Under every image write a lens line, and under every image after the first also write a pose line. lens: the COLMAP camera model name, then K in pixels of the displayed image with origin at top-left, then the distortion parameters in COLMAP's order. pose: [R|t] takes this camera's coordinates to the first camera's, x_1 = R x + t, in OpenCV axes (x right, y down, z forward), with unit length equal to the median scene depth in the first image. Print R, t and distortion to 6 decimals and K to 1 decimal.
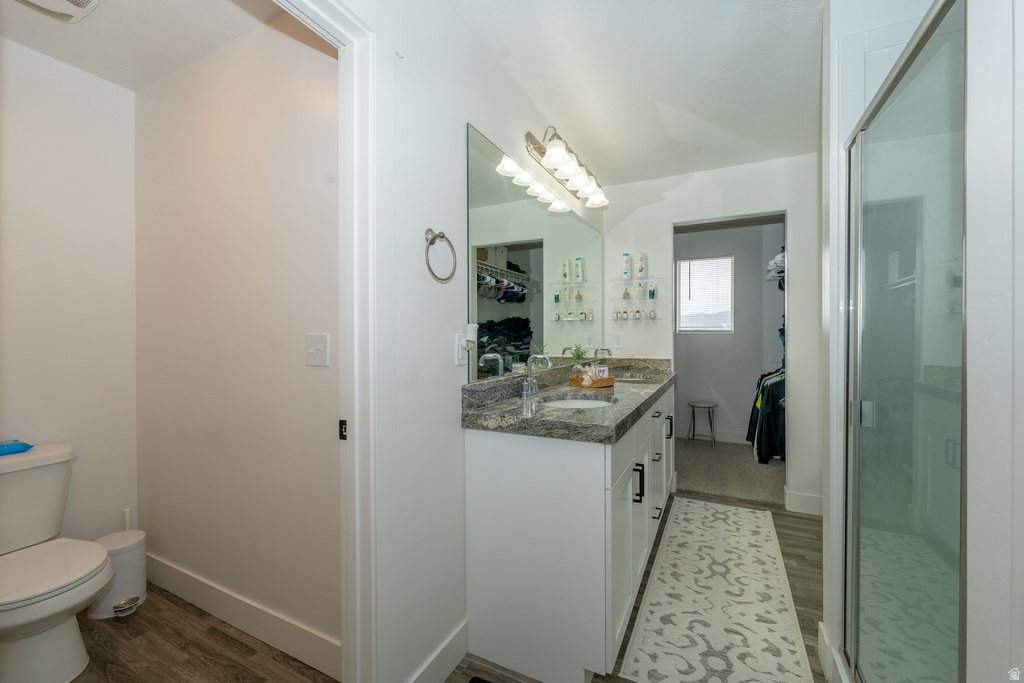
lens RADIAL K [[403.8, 0, 512.0], [0, 403.8, 341.5], [0, 0, 1]] dist [-0.001041, -0.000168]
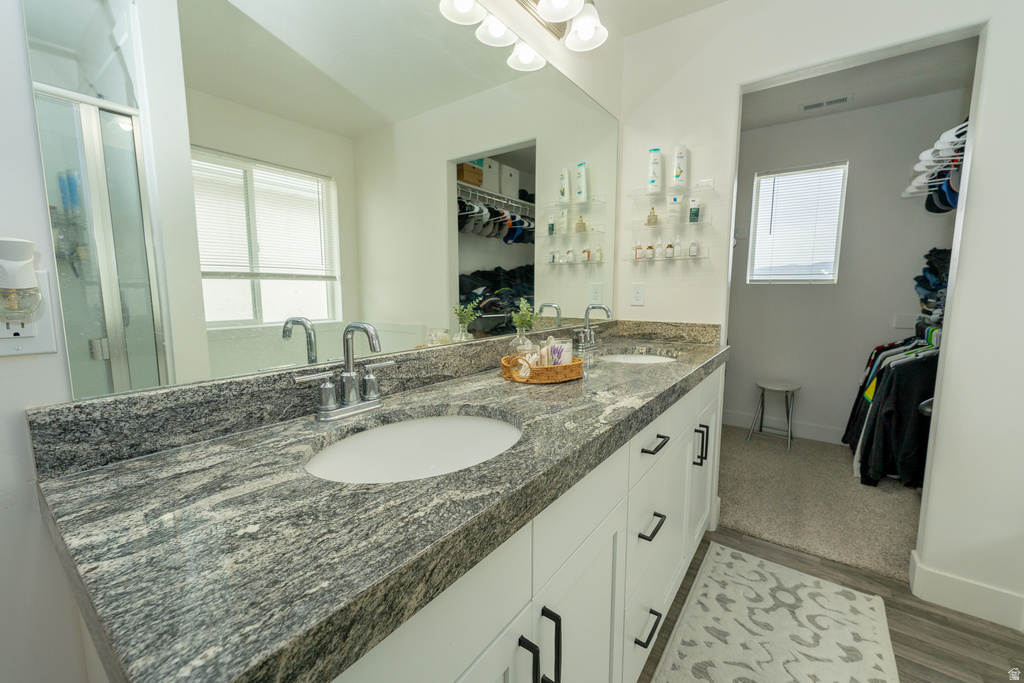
lens RADIAL K [[416.7, 0, 512.0], [0, 416.7, 341.5], [0, 0, 1]] dist [0.002866, 0.000352]
pose [[0.988895, 0.024017, -0.146660, 0.155855], [-0.007230, 0.993462, 0.113937, -0.000173], [0.148437, -0.111611, 0.982603, 0.296026]]
